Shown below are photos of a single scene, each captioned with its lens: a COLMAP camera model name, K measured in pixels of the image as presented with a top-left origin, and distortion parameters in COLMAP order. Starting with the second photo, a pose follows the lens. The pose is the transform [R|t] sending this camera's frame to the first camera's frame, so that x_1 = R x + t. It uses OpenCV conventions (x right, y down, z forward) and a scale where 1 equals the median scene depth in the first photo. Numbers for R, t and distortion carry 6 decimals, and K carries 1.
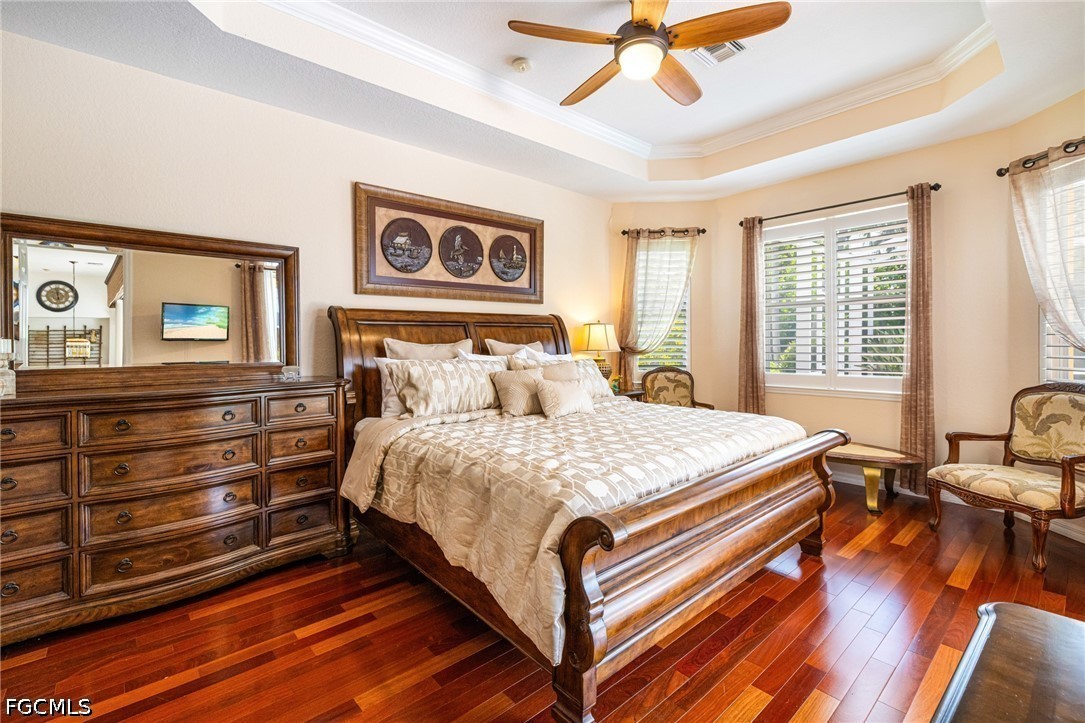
lens RADIAL K [[489.2, 0, 540.9], [0, 489.2, 345.4], [0, 0, 1]] dist [0.003326, 0.000420]
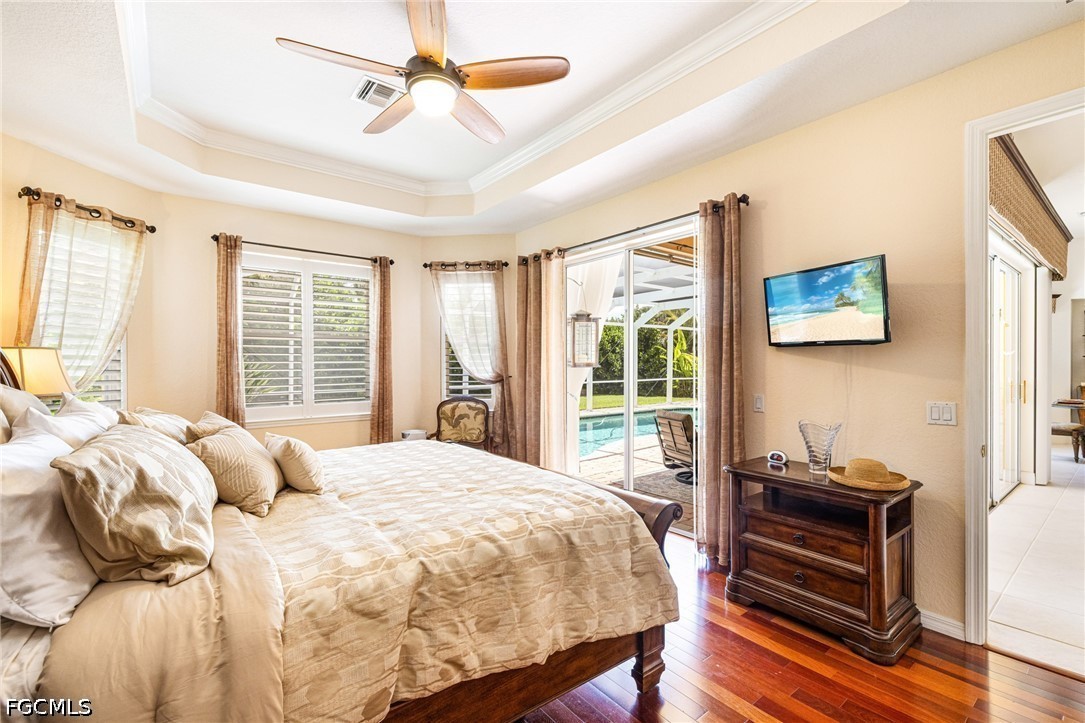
lens RADIAL K [[477.7, 0, 546.2], [0, 477.7, 364.7], [0, 0, 1]] dist [0.000740, 0.000131]
pose [[0.041594, 0.000675, 0.999134, -0.435125], [0.008663, 0.999962, -0.001036, -0.022025], [-0.999097, 0.008698, 0.041587, 0.422237]]
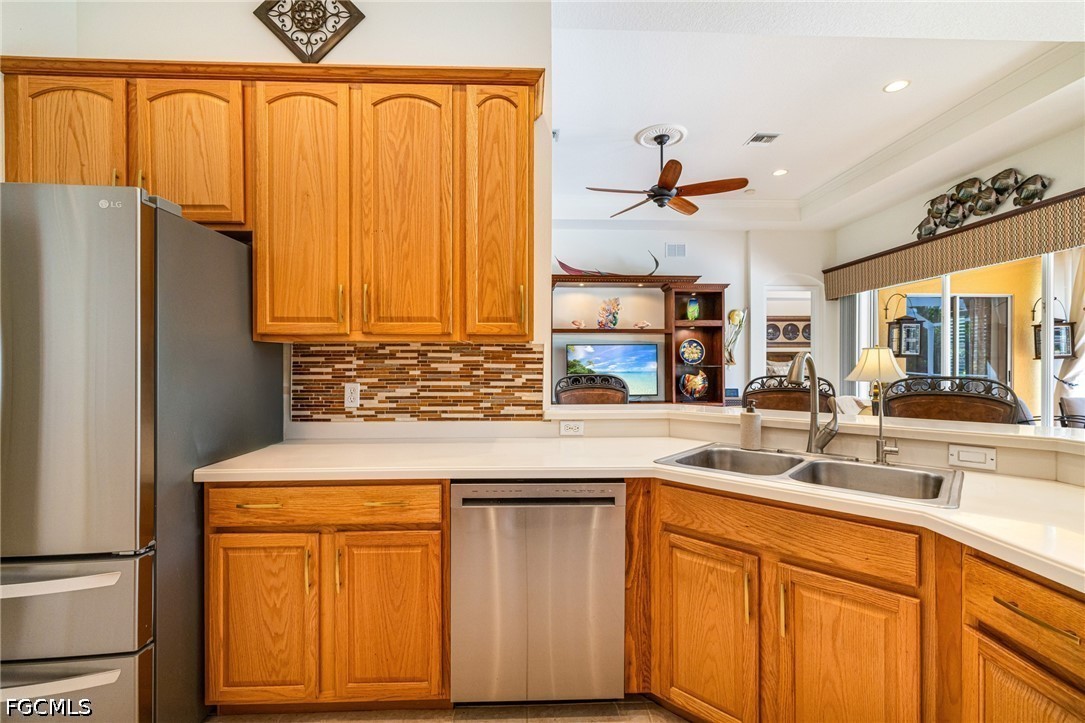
lens RADIAL K [[468.2, 0, 543.3], [0, 468.2, 362.5], [0, 0, 1]] dist [-0.000310, -0.000319]
pose [[0.774157, 0.007439, -0.632950, 0.496327], [-0.009260, 0.999957, 0.000427, 0.013587], [0.632926, 0.005531, 0.774193, -2.259373]]
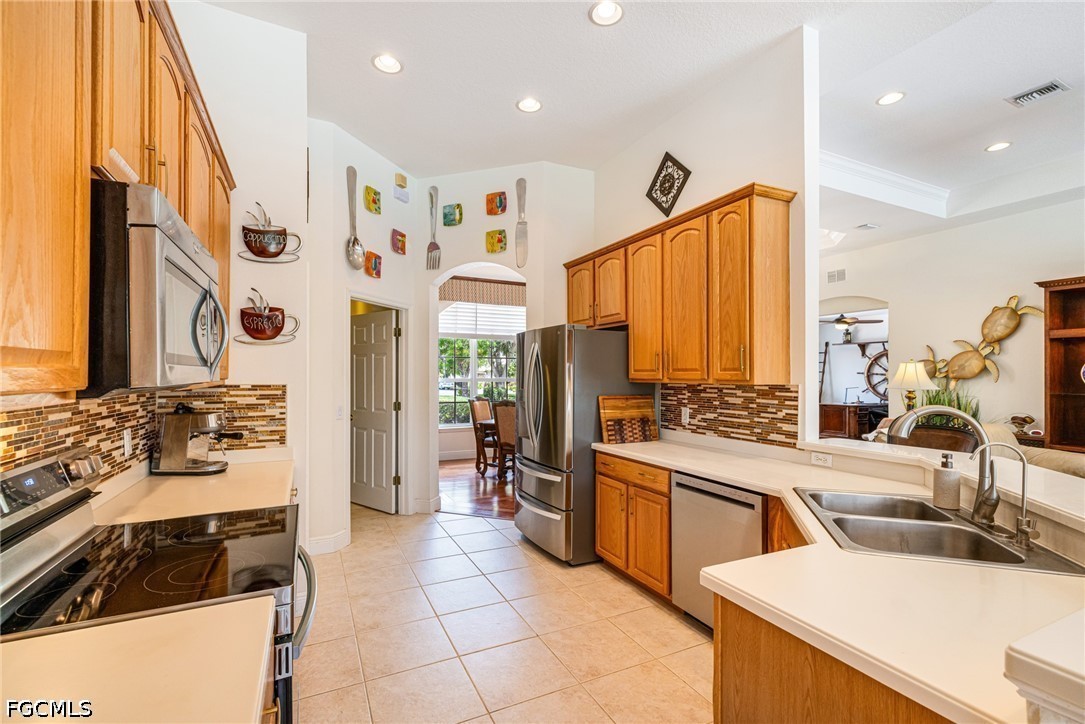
lens RADIAL K [[473.4, 0, 544.6], [0, 473.4, 368.1], [0, 0, 1]] dist [0.001453, 0.000008]
pose [[-0.254477, -0.007744, -0.967048, 0.880541], [-0.006653, 0.999958, -0.006257, -0.024737], [0.967056, 0.004842, -0.254518, -2.008433]]
